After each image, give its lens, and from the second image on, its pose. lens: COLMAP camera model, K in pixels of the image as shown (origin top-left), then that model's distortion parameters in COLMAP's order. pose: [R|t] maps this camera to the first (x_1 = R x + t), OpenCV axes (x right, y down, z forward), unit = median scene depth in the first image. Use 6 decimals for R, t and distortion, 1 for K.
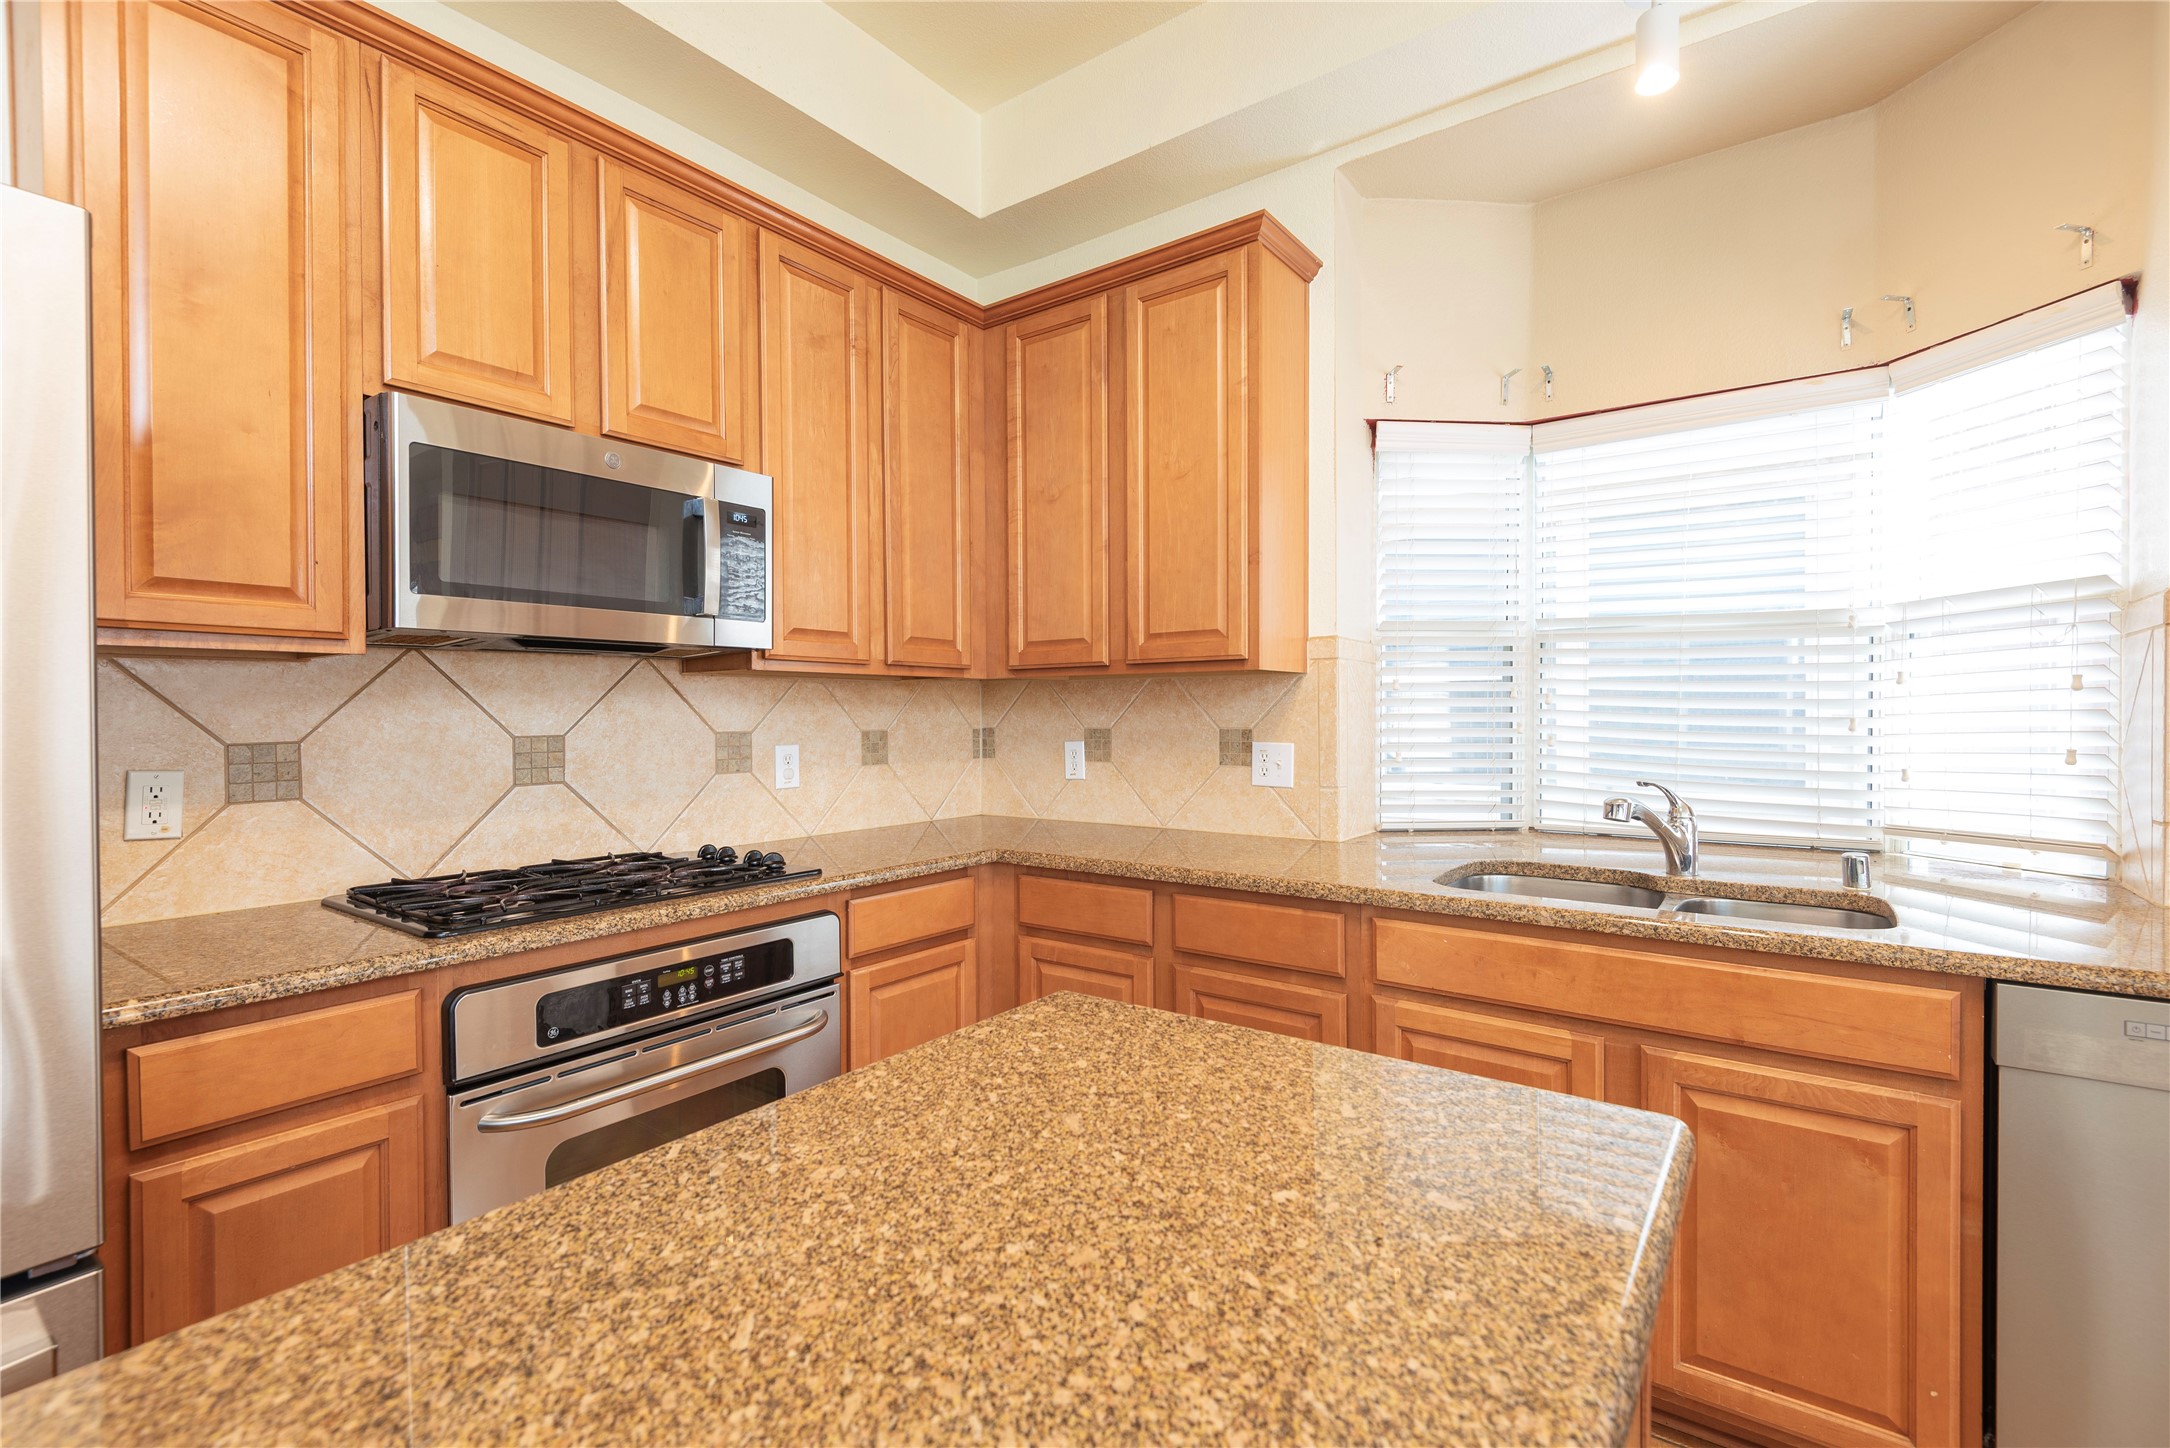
lens RADIAL K [[974.3, 0, 1081.5], [0, 974.3, 722.5], [0, 0, 1]] dist [0.025155, -0.014912]
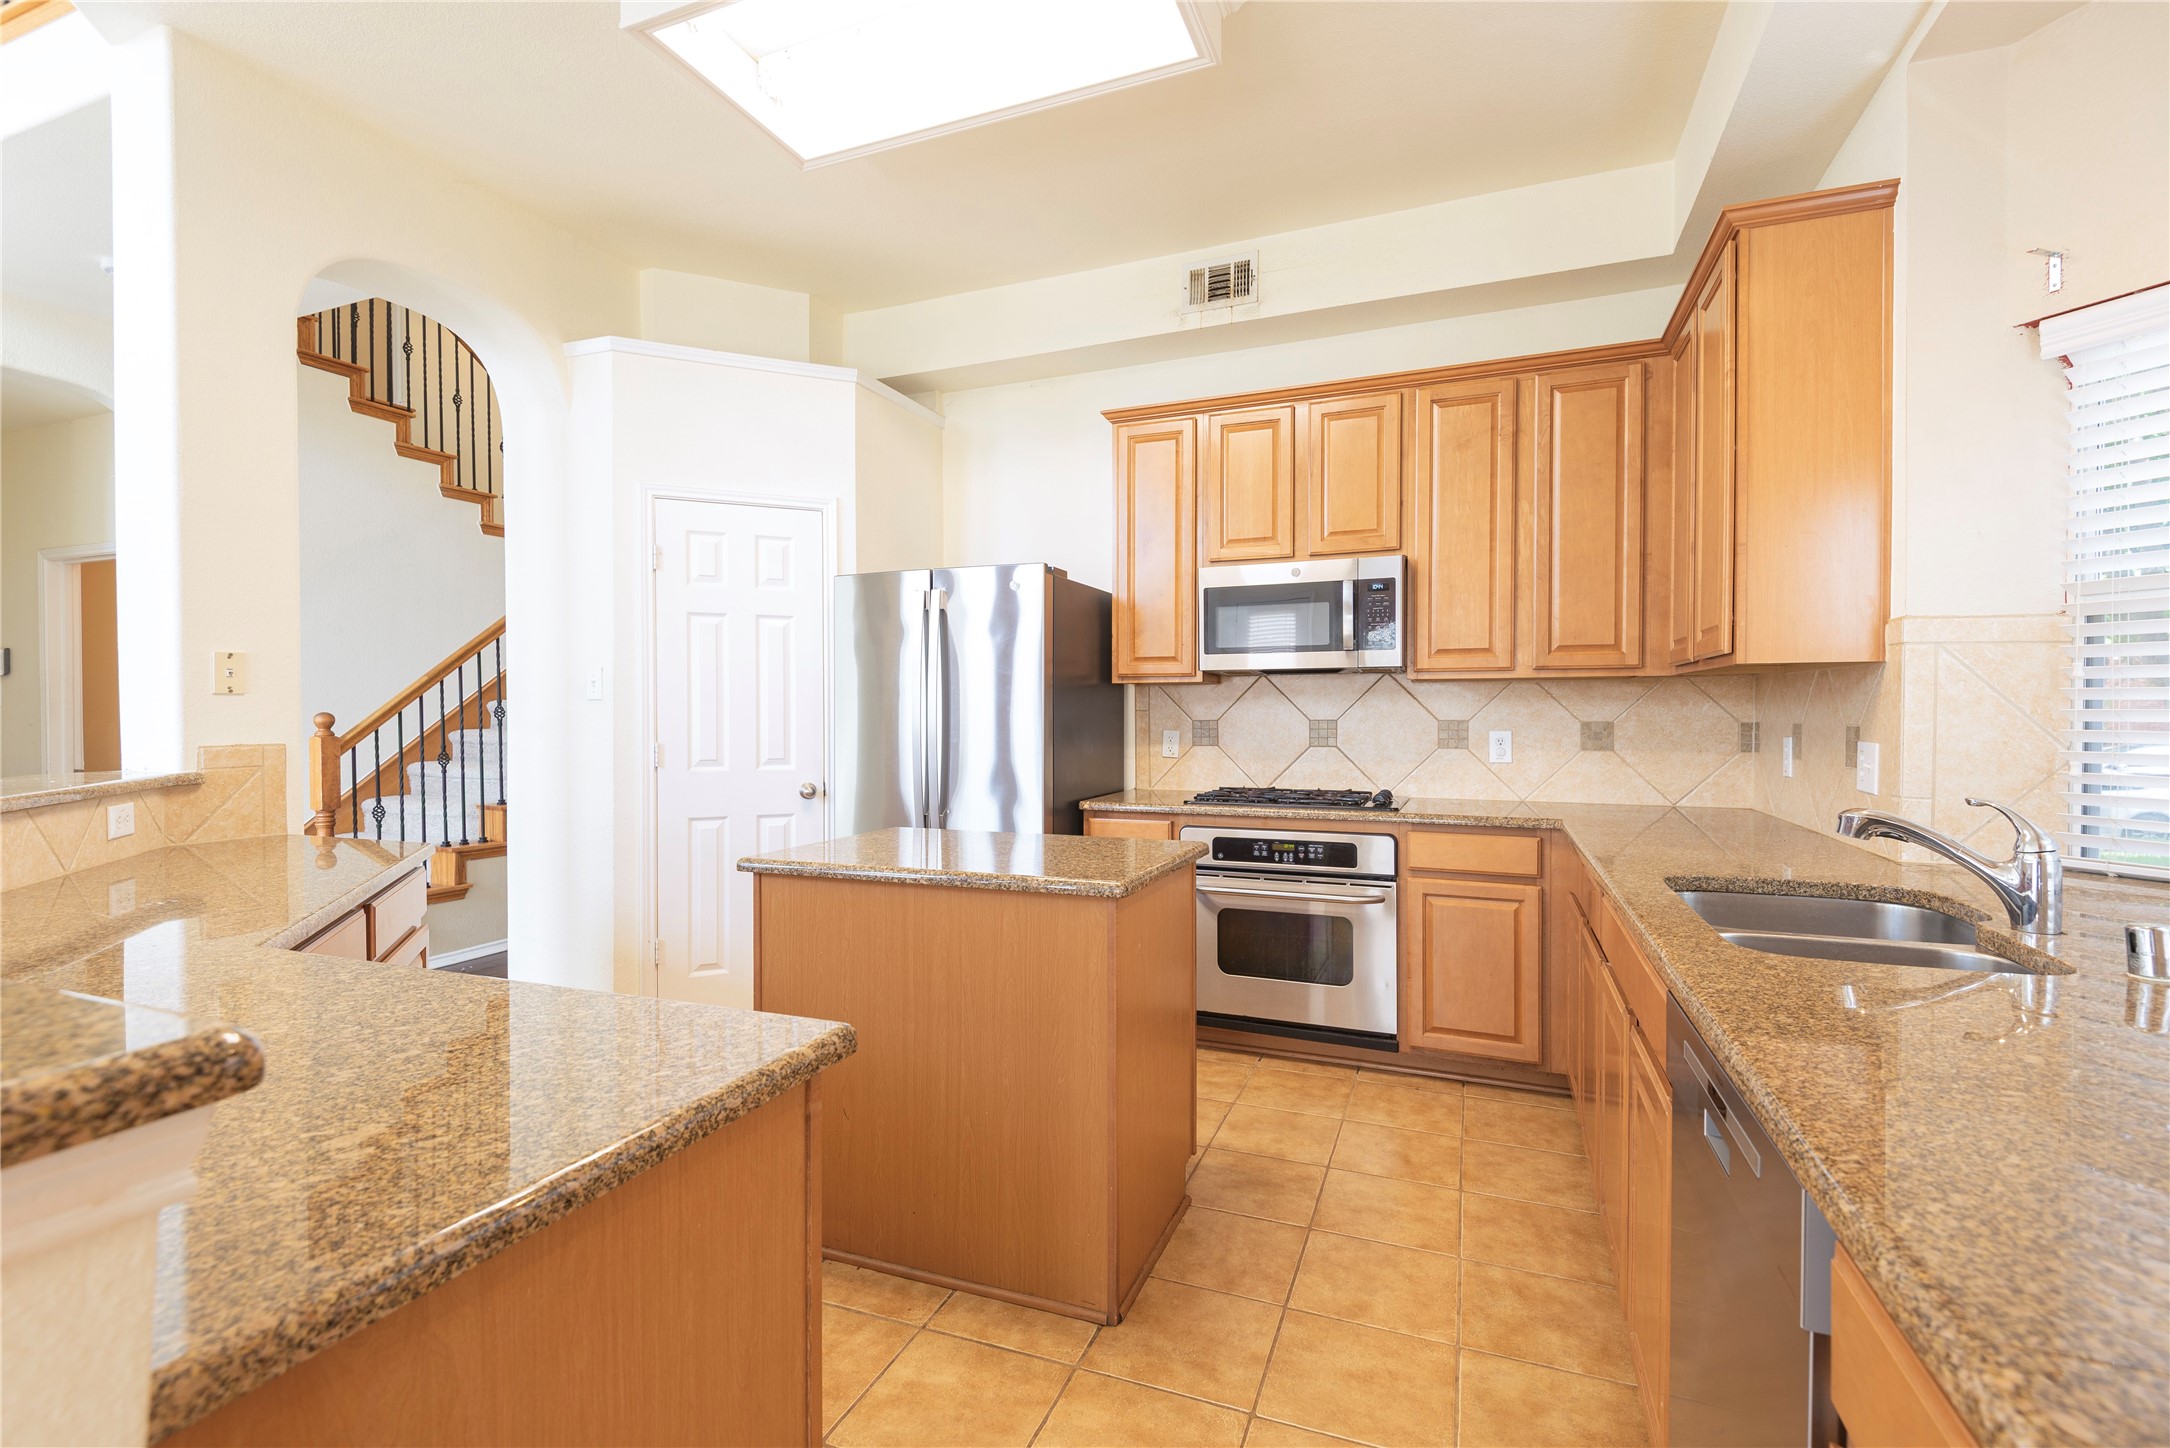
lens RADIAL K [[974.3, 0, 1080.6], [0, 974.3, 719.4], [0, 0, 1]] dist [0.025155, -0.014912]
pose [[0.249471, 0.013481, -0.968288, 1.025642], [-0.008704, 0.999894, 0.011678, -0.004001], [0.968343, 0.005515, 0.249562, 0.117666]]
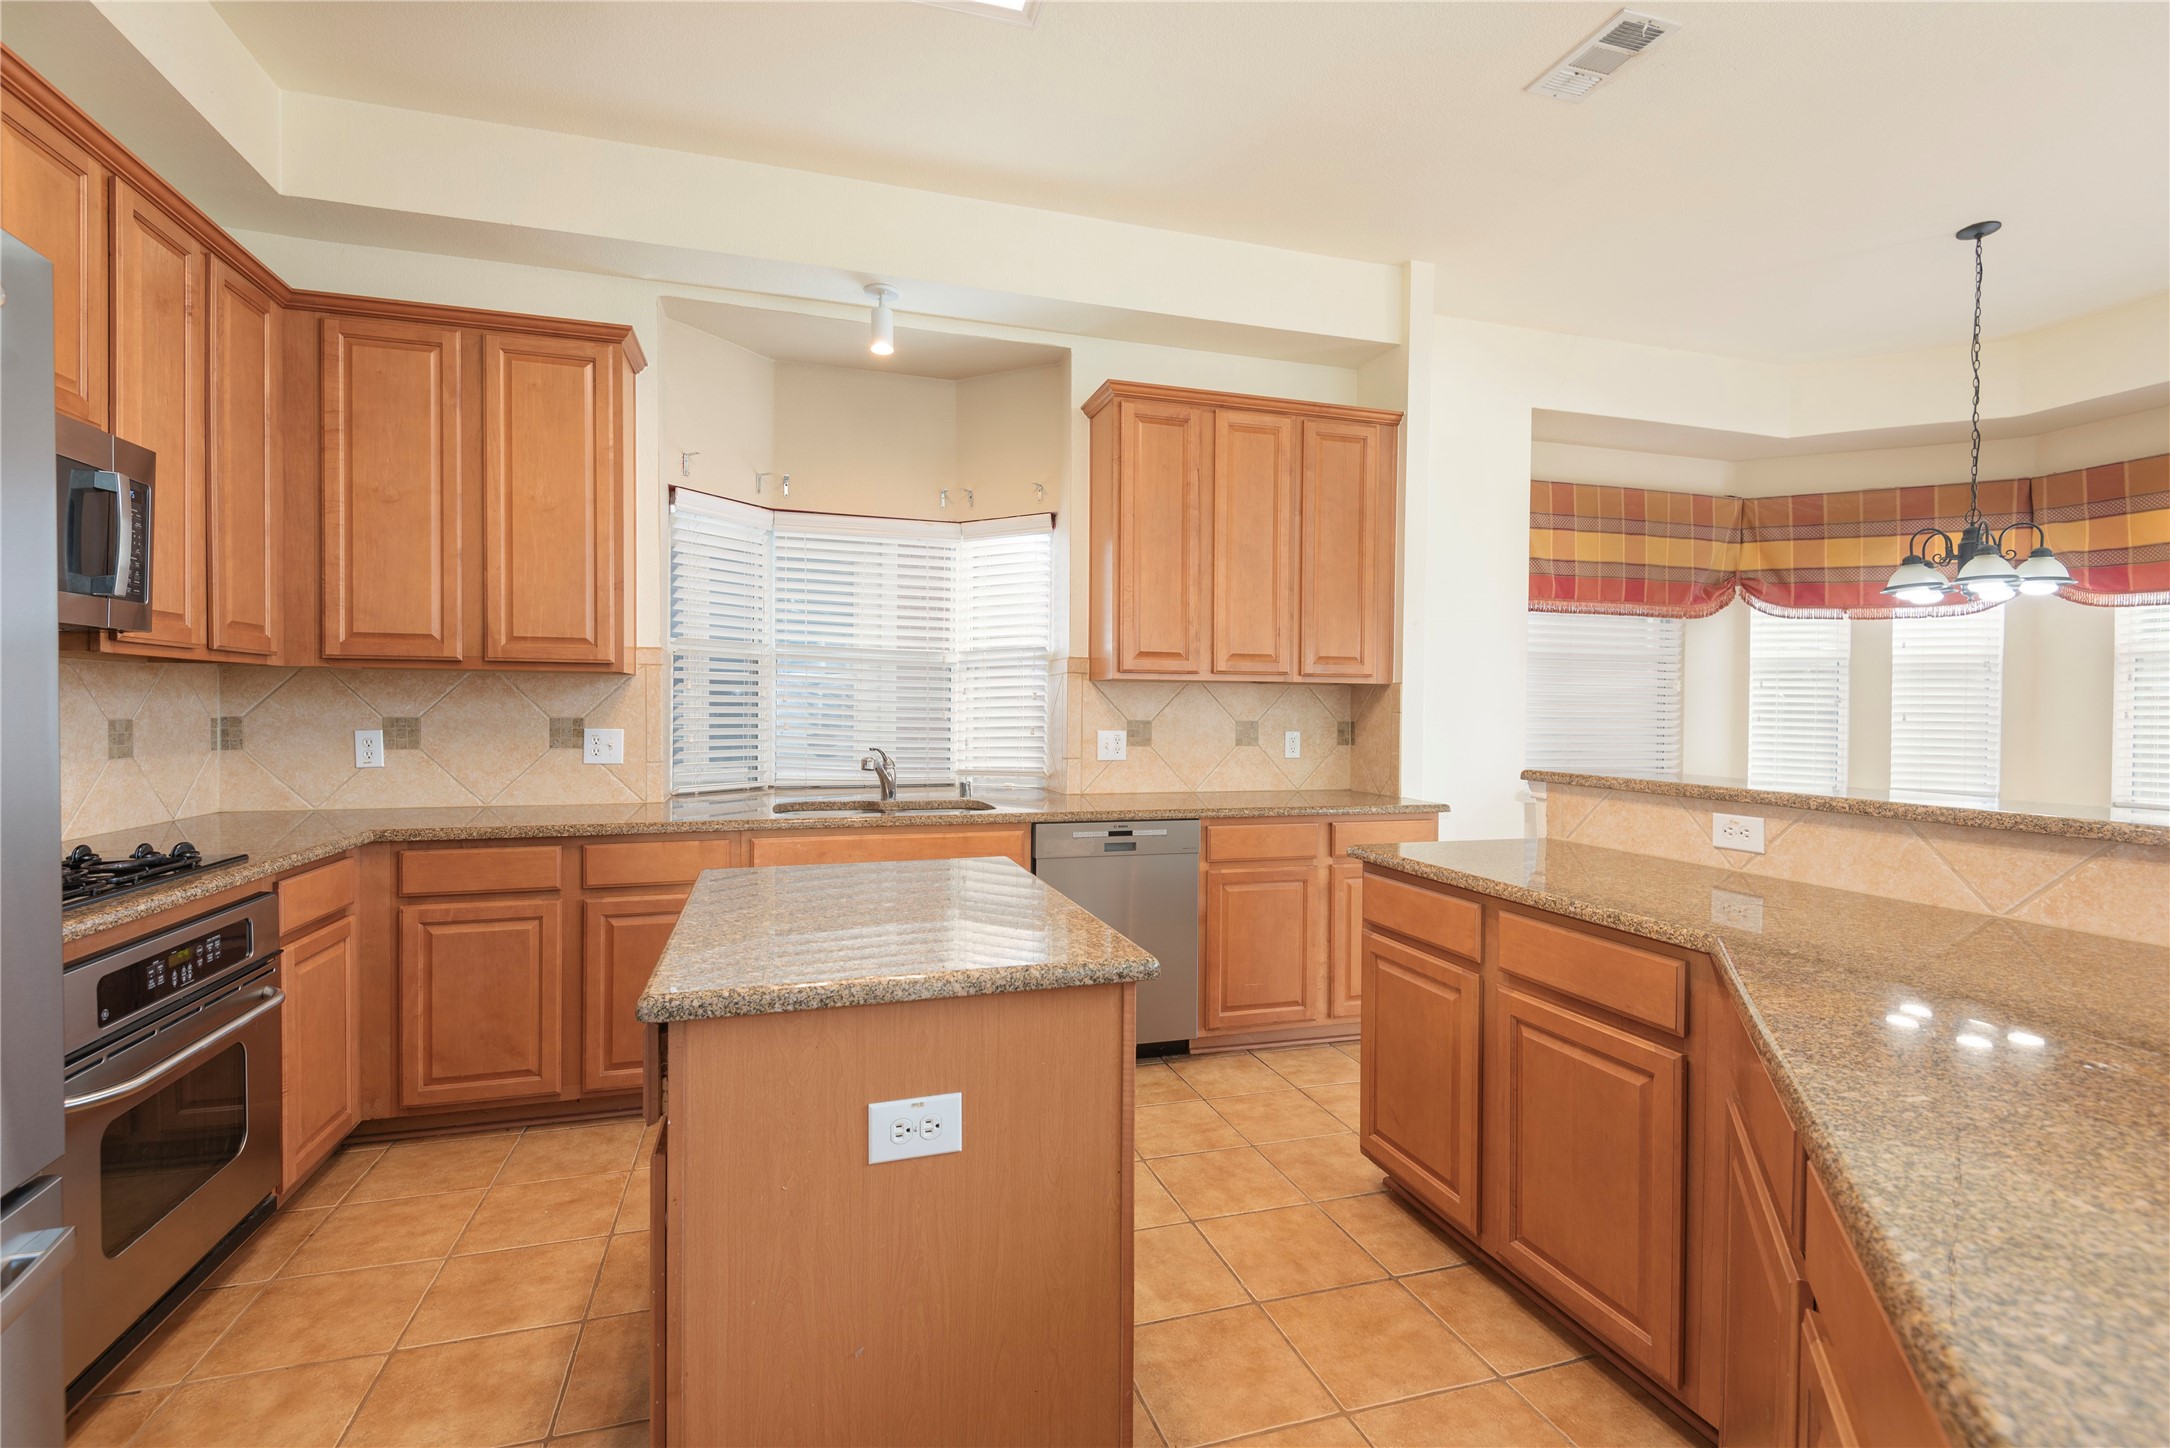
lens RADIAL K [[974.3, 0, 1082.1], [0, 974.3, 720.3], [0, 0, 1]] dist [0.025155, -0.014912]
pose [[0.595445, -0.000371, 0.803396, -0.531151], [-0.004293, 0.999984, 0.003644, 0.003060], [-0.803385, -0.005618, 0.595434, -0.289937]]
